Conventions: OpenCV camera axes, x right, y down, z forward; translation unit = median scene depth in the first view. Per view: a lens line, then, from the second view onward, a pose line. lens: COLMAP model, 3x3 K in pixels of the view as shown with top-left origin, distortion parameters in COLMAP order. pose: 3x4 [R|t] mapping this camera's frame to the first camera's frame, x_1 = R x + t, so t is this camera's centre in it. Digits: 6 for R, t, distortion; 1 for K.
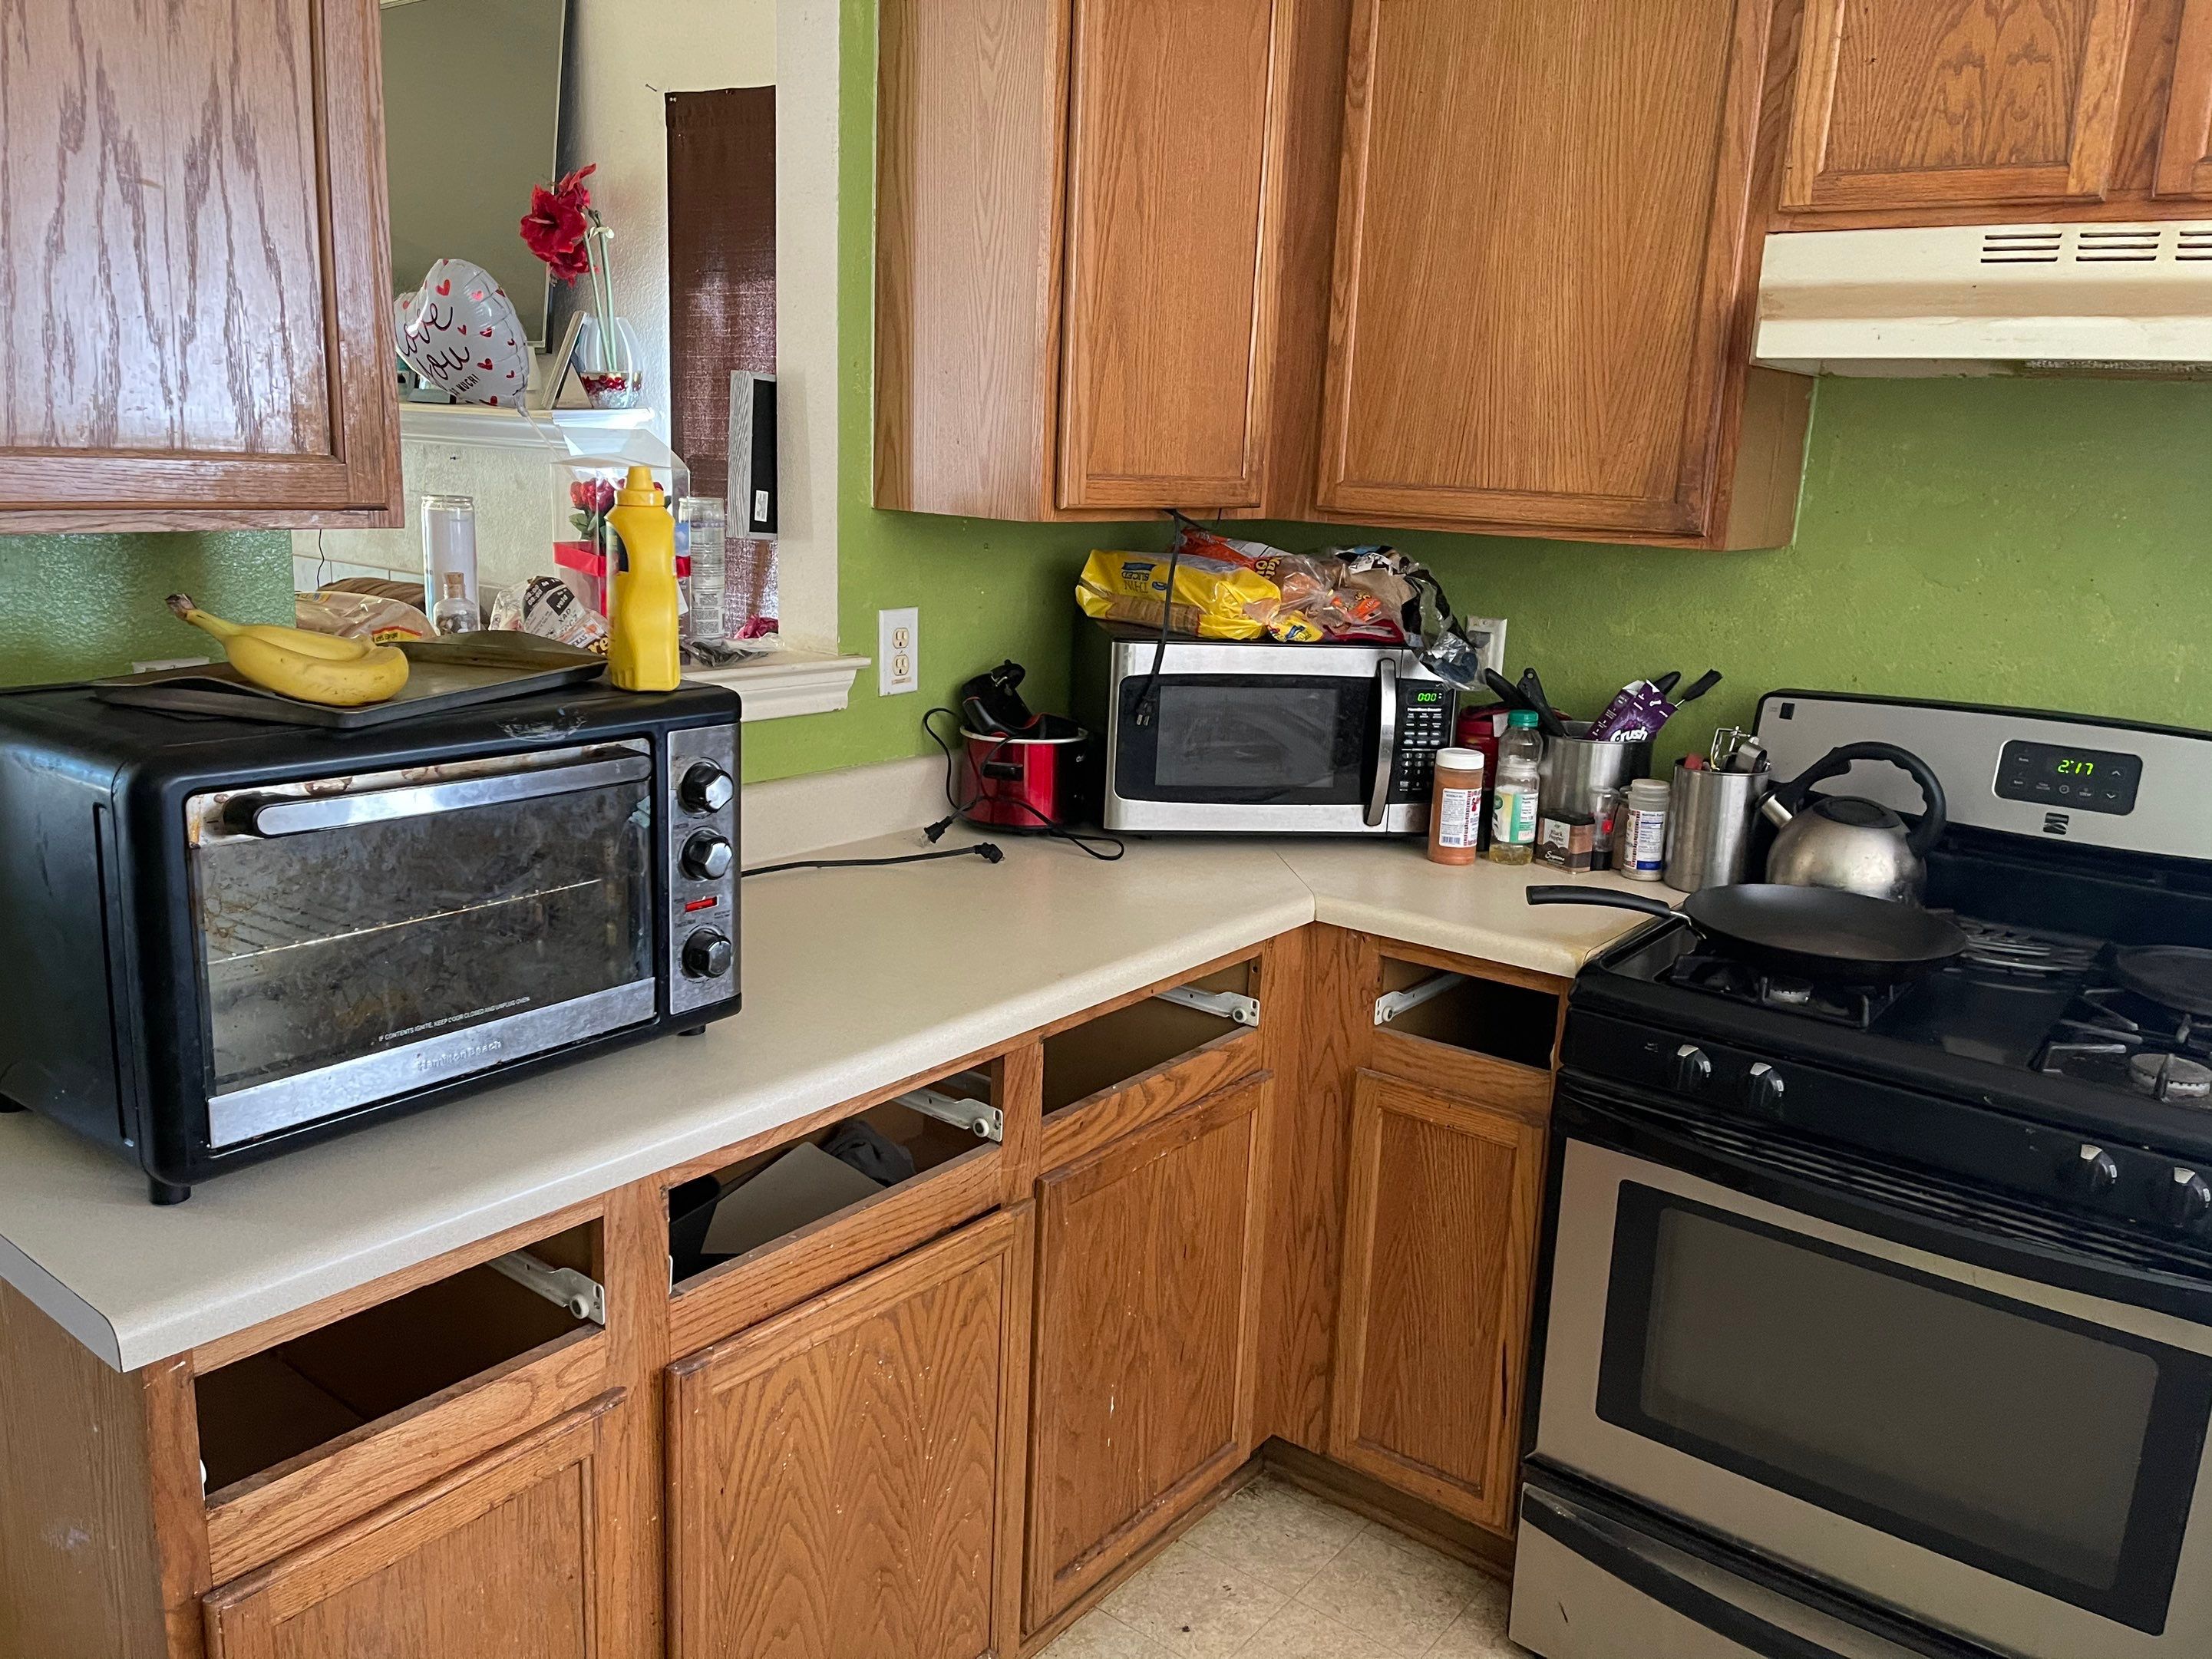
lens RADIAL K [[1671.2, 0, 1141.8], [0, 1671.2, 818.5], [0, 0, 1]] dist [0.078041, -0.112740]
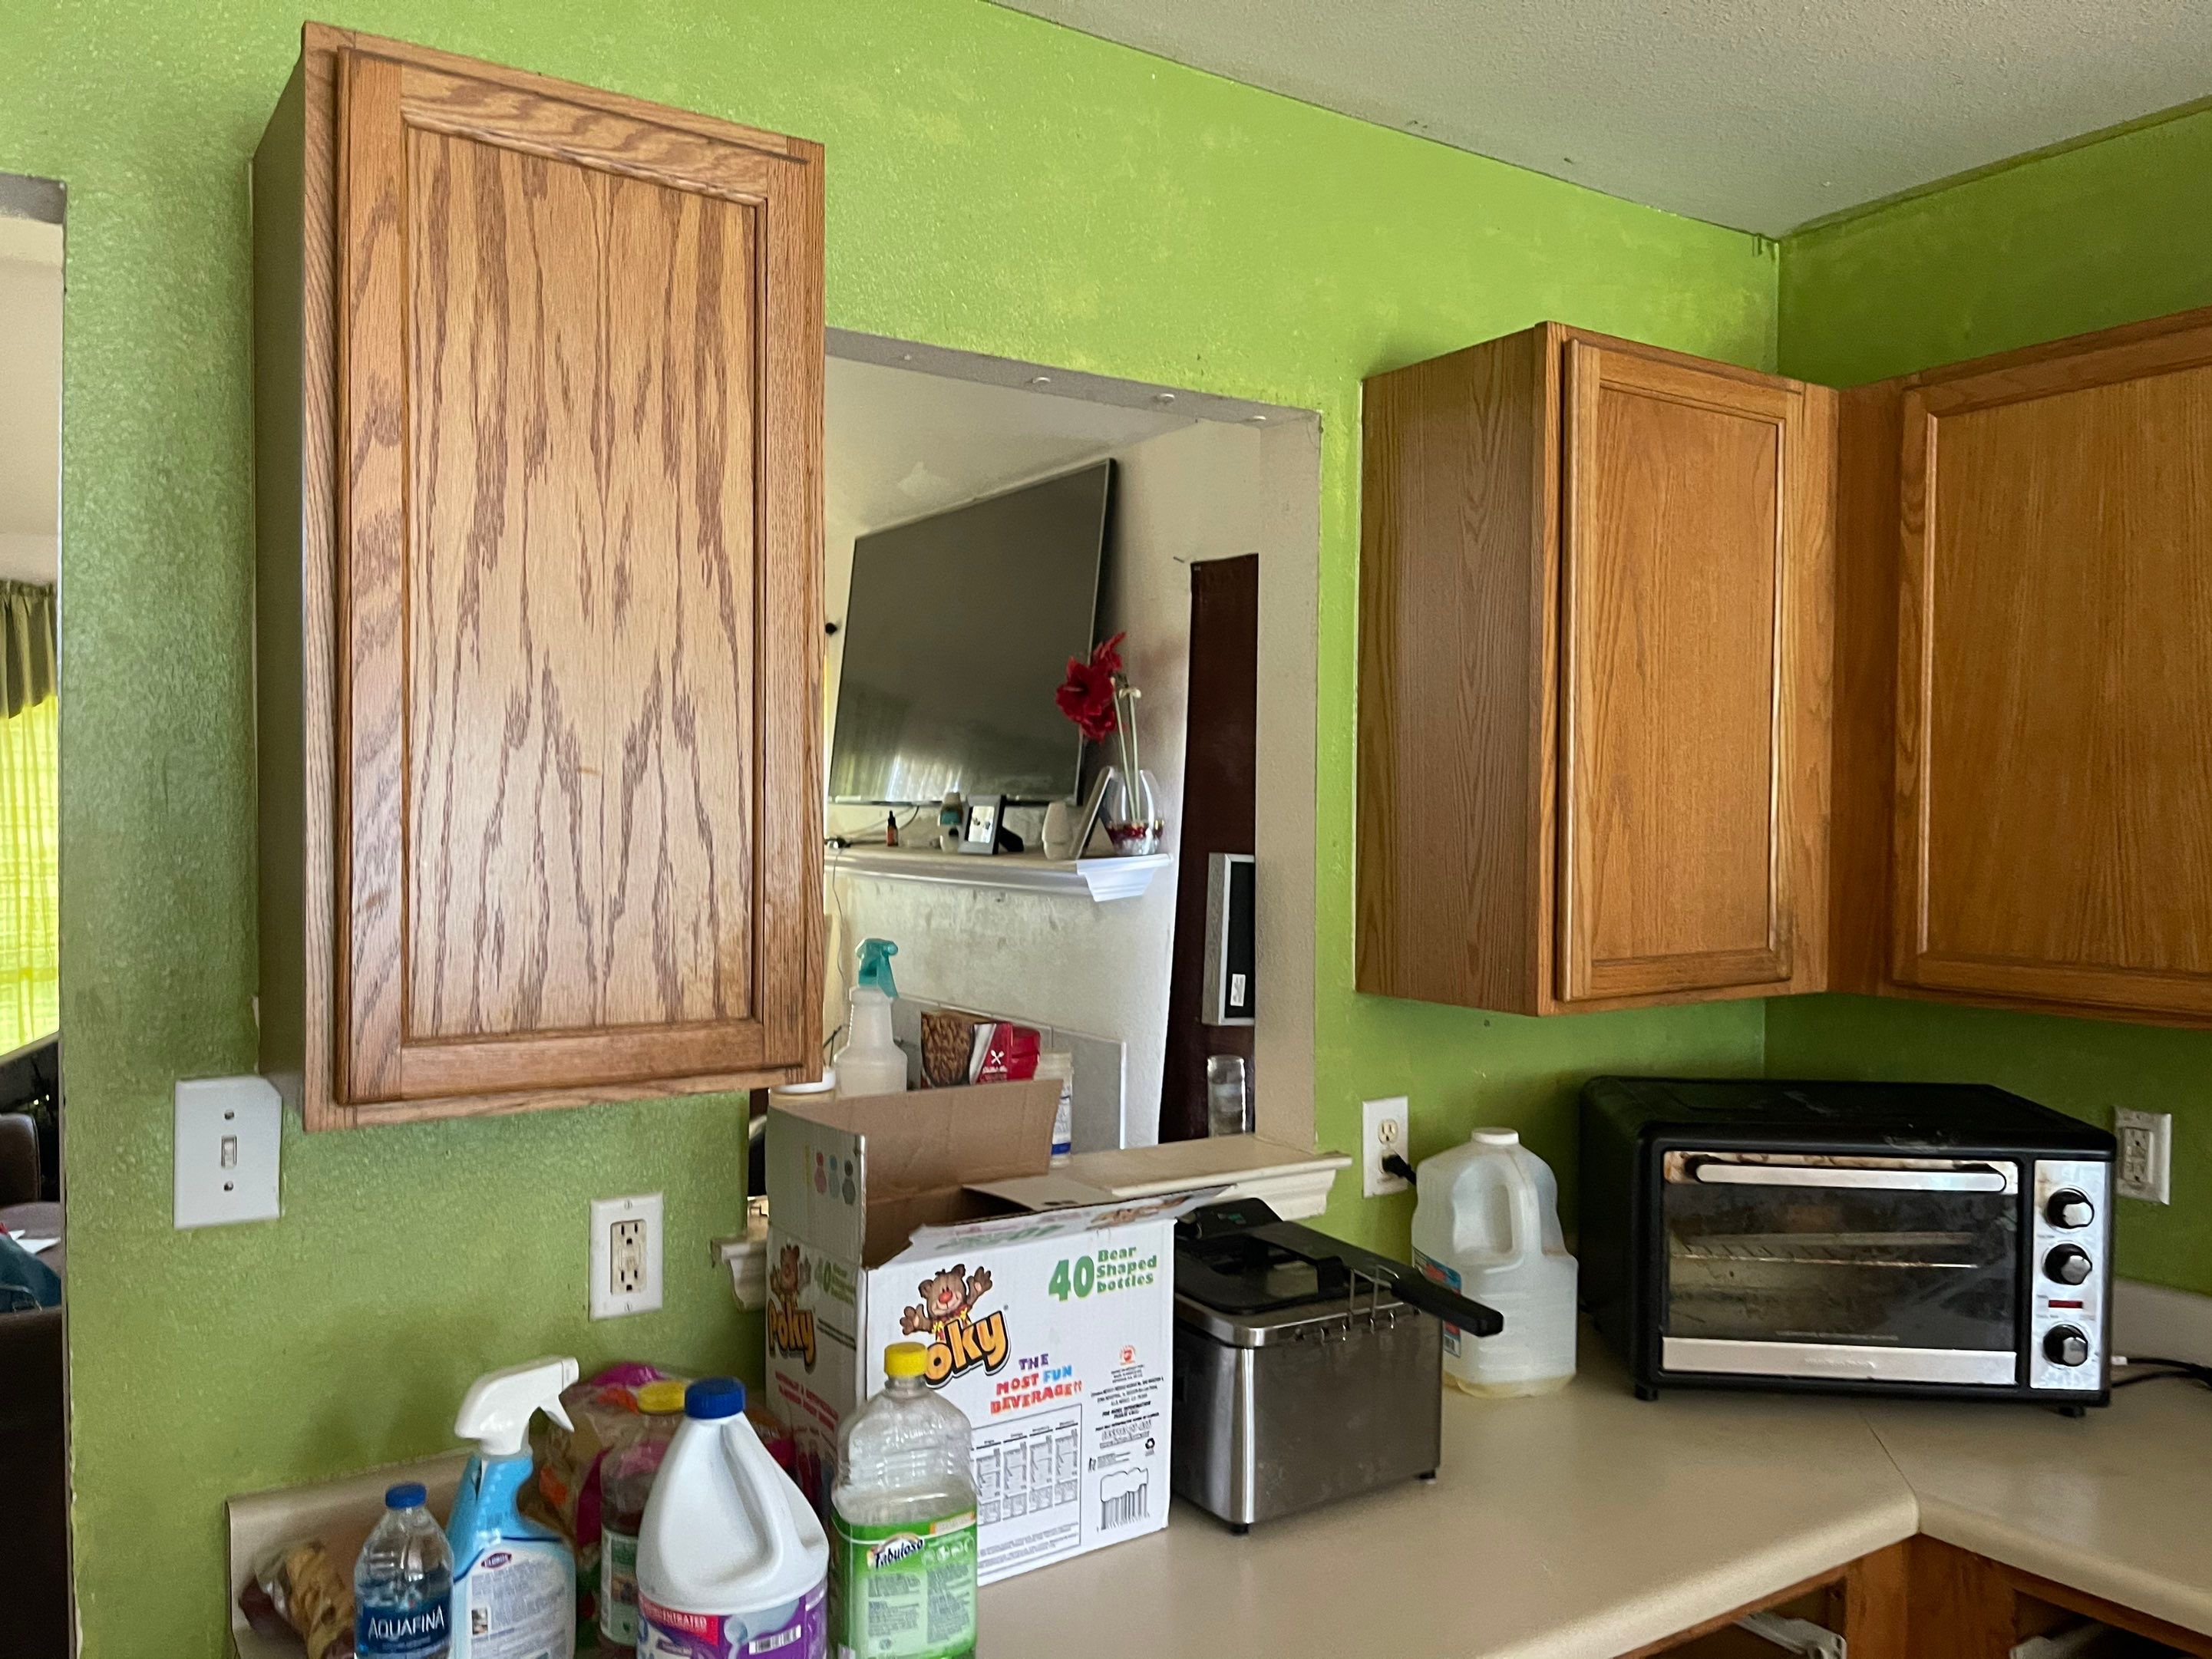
lens RADIAL K [[1671.2, 0, 1141.8], [0, 1671.2, 818.5], [0, 0, 1]] dist [0.078041, -0.112740]
pose [[0.944335, -0.034837, -0.327137, 0.052791], [-0.036372, 0.977226, -0.209060, -0.134731], [0.326970, 0.209321, 0.921562, 0.164931]]
